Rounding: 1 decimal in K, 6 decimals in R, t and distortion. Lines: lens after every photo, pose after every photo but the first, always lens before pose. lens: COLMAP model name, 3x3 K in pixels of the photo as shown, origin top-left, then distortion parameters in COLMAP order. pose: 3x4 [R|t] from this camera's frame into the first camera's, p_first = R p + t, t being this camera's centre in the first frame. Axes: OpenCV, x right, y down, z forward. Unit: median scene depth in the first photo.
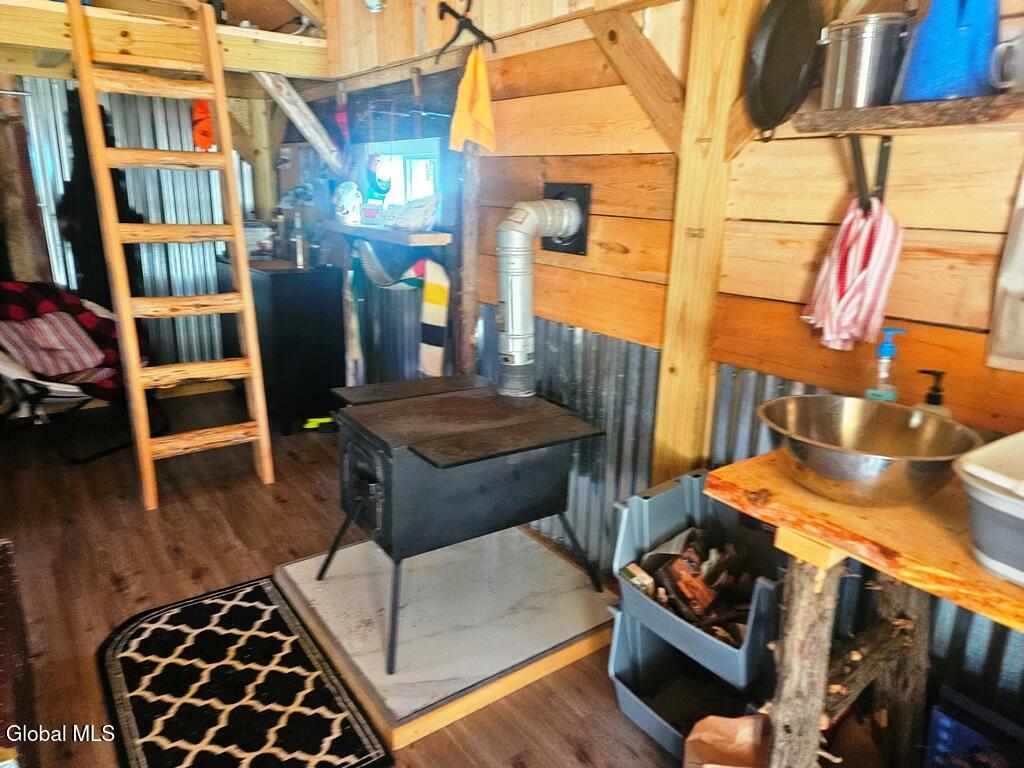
lens RADIAL K [[698.5, 0, 509.6], [0, 698.5, 379.6], [0, 0, 1]] dist [0.079432, -0.063212]
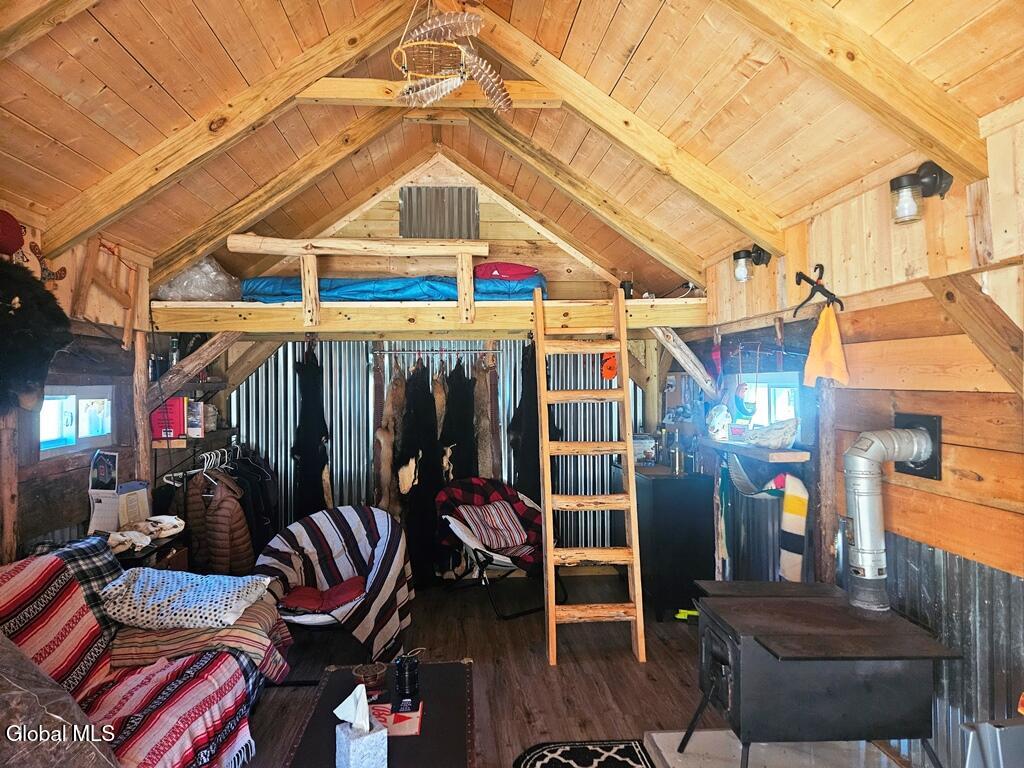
lens RADIAL K [[700.6, 0, 493.9], [0, 700.6, 382.1], [0, 0, 1]] dist [0.084042, -0.066149]
pose [[0.853139, -0.032692, -0.520659, 0.096845], [-0.107774, 0.965460, -0.237216, 0.009872], [0.510430, 0.258491, 0.820148, -0.261864]]
